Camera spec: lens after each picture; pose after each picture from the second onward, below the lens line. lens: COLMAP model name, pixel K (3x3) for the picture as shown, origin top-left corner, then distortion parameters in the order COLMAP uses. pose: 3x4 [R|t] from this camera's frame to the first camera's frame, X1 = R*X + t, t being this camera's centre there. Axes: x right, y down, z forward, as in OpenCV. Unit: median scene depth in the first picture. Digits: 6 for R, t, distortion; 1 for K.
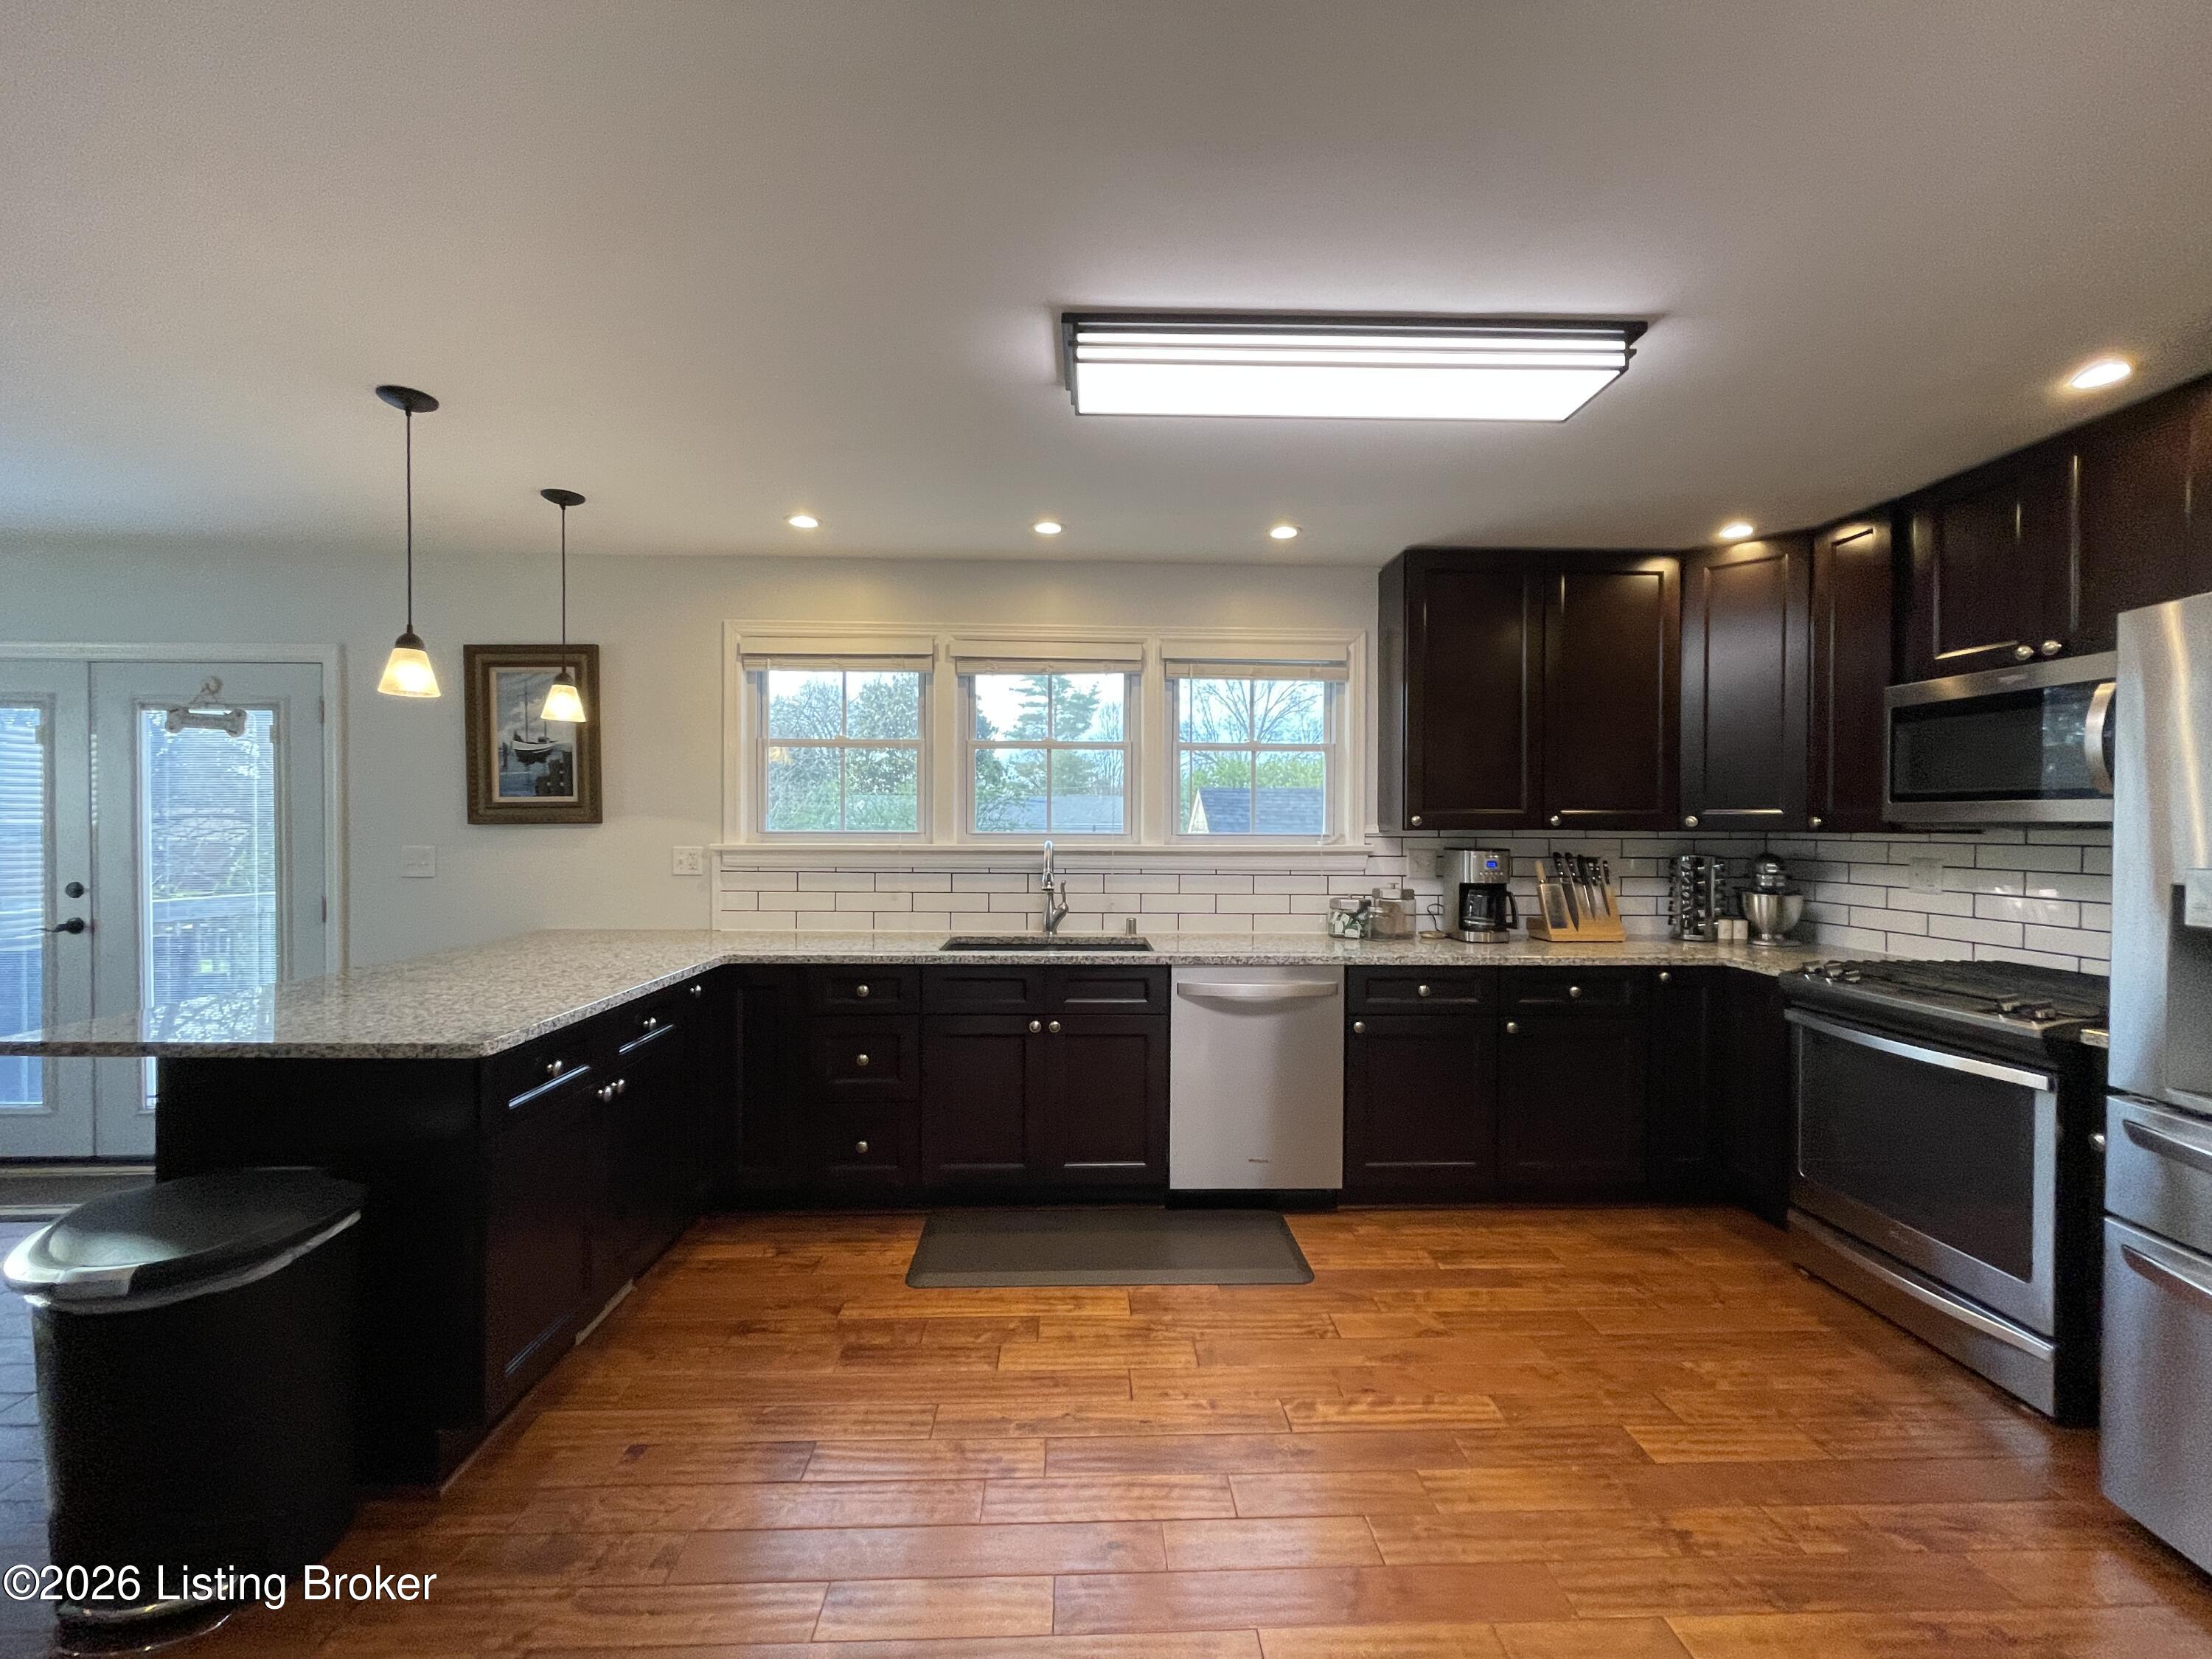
lens RADIAL K [[890.9, 0, 1104.2], [0, 890.9, 833.0], [0, 0, 1]] dist [-0.002214, -0.000280]
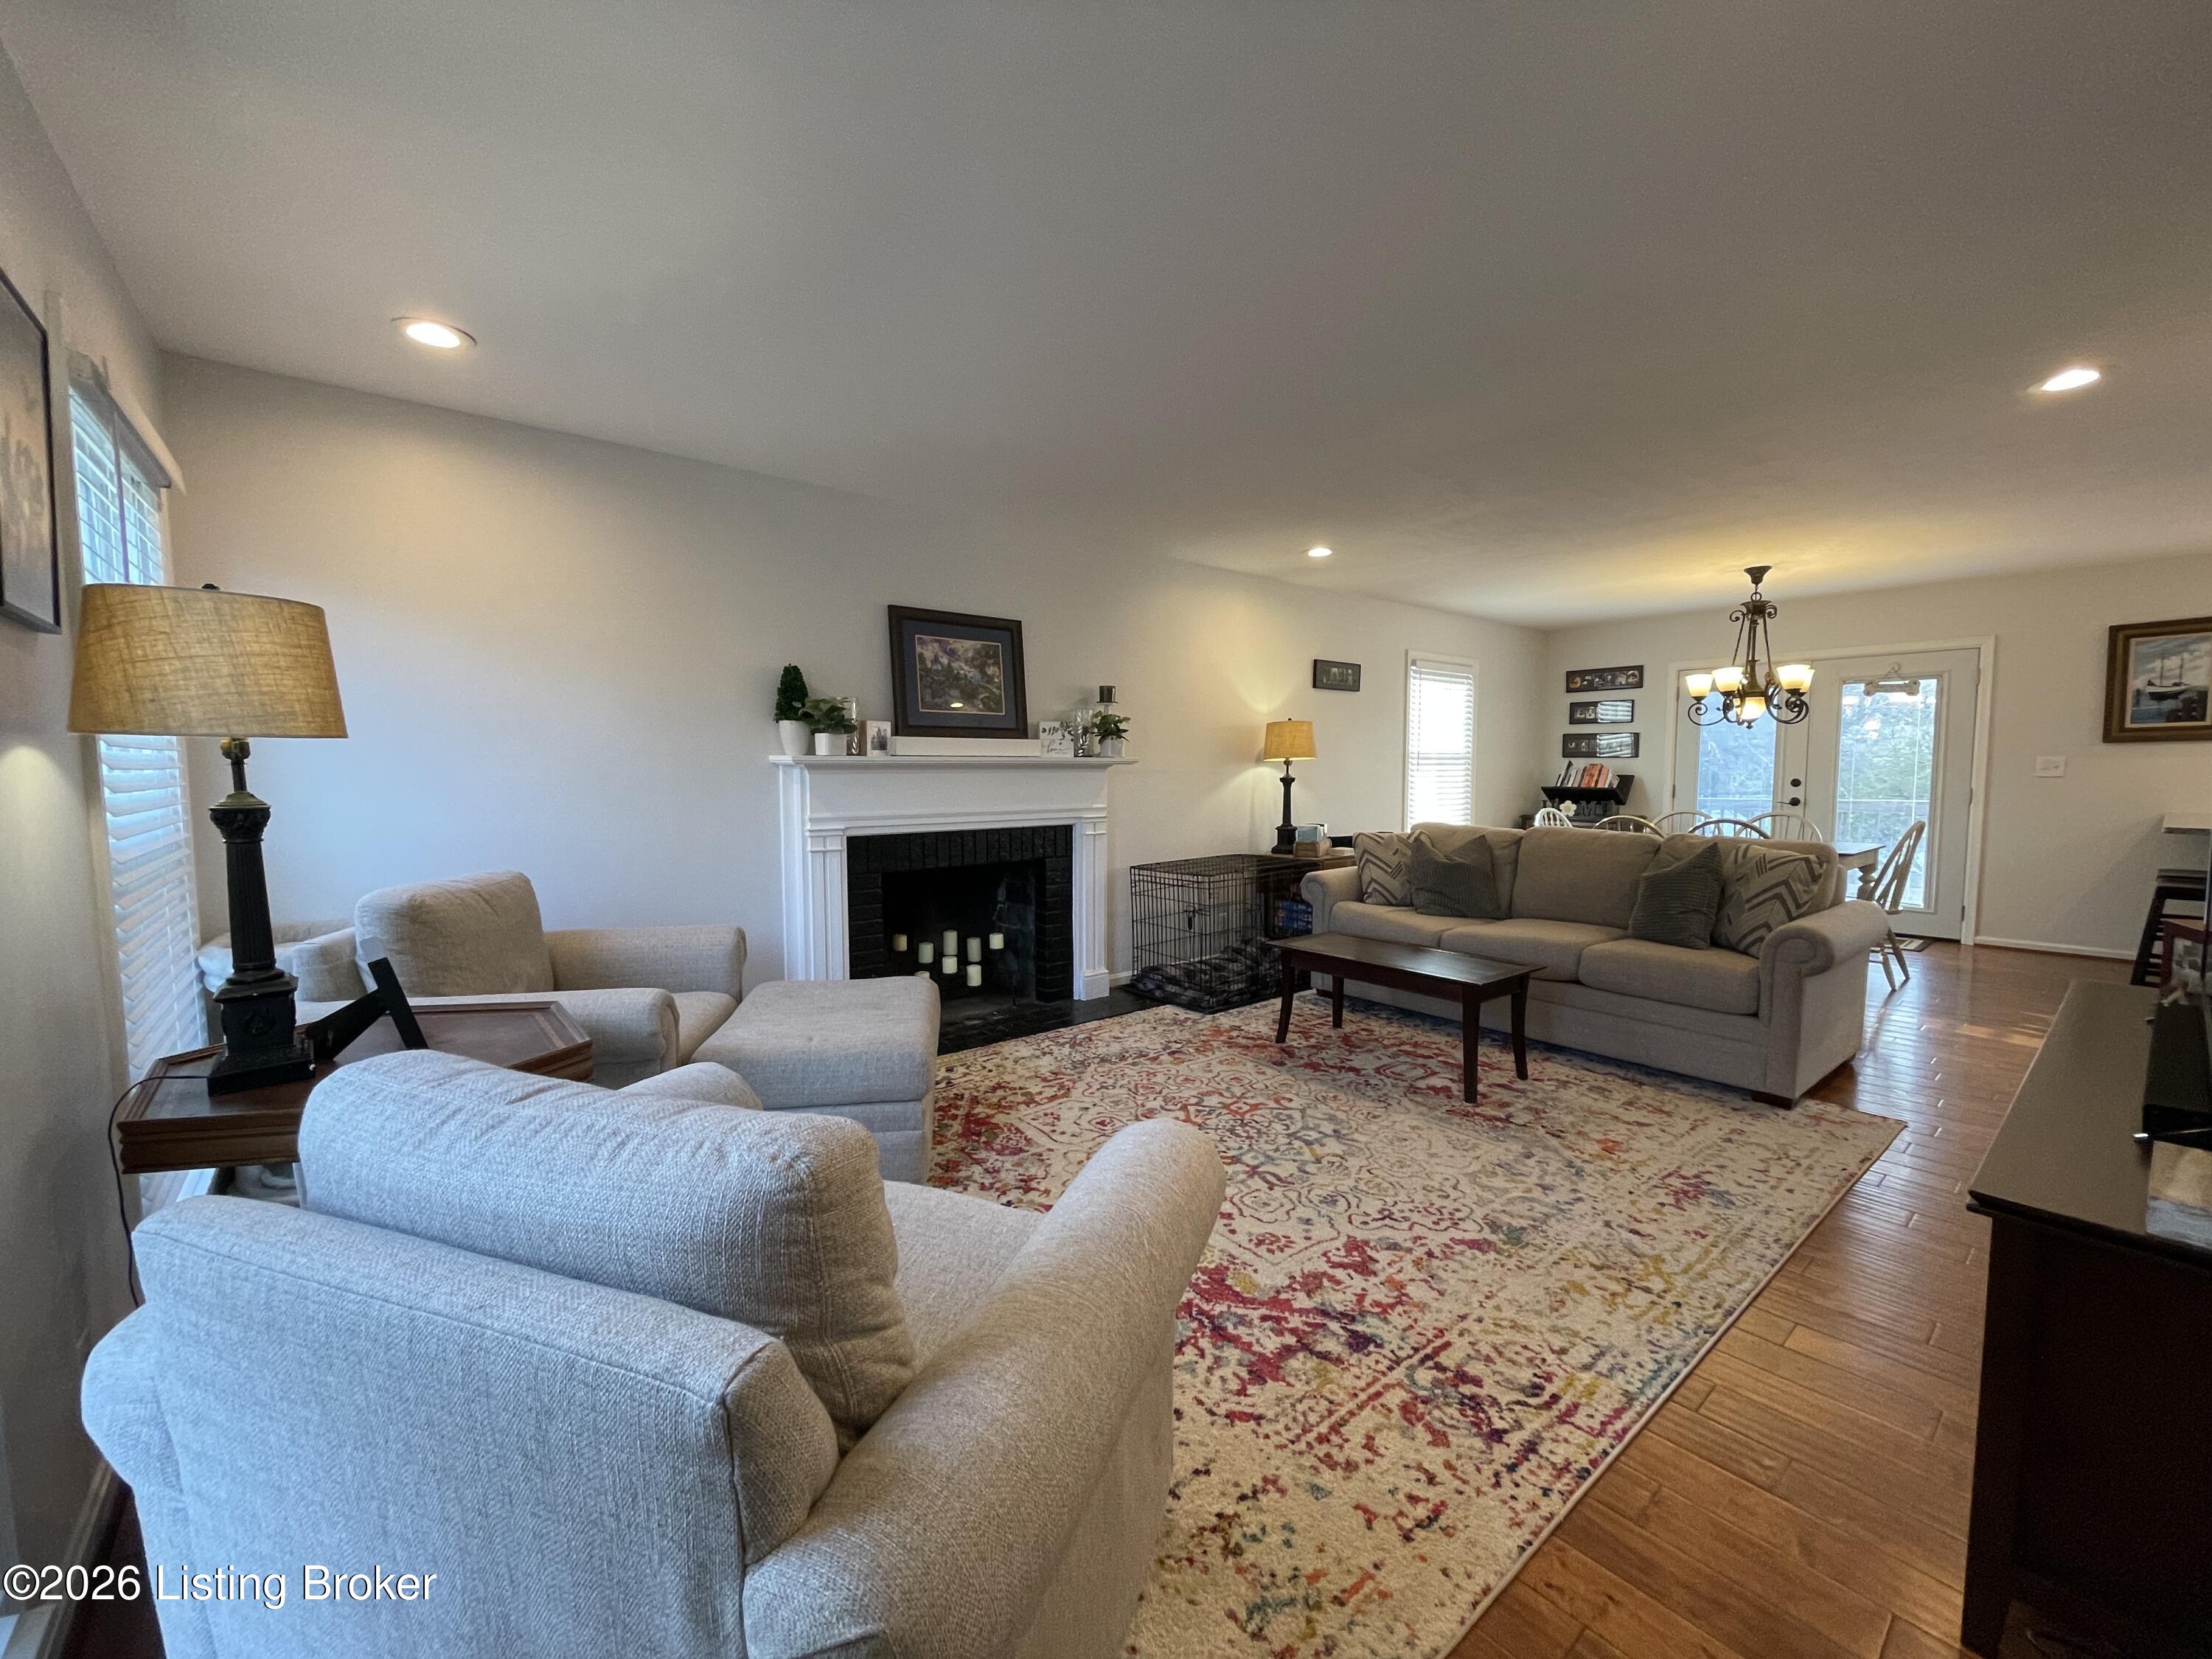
lens RADIAL K [[890.9, 0, 1110.7], [0, 890.9, 836.6], [0, 0, 1]] dist [-0.002214, -0.000280]
pose [[0.612237, 0.054532, -0.788792, -0.543206], [0.002034, 0.997507, 0.070540, 0.041282], [0.790672, -0.044791, 0.610600, -1.326451]]
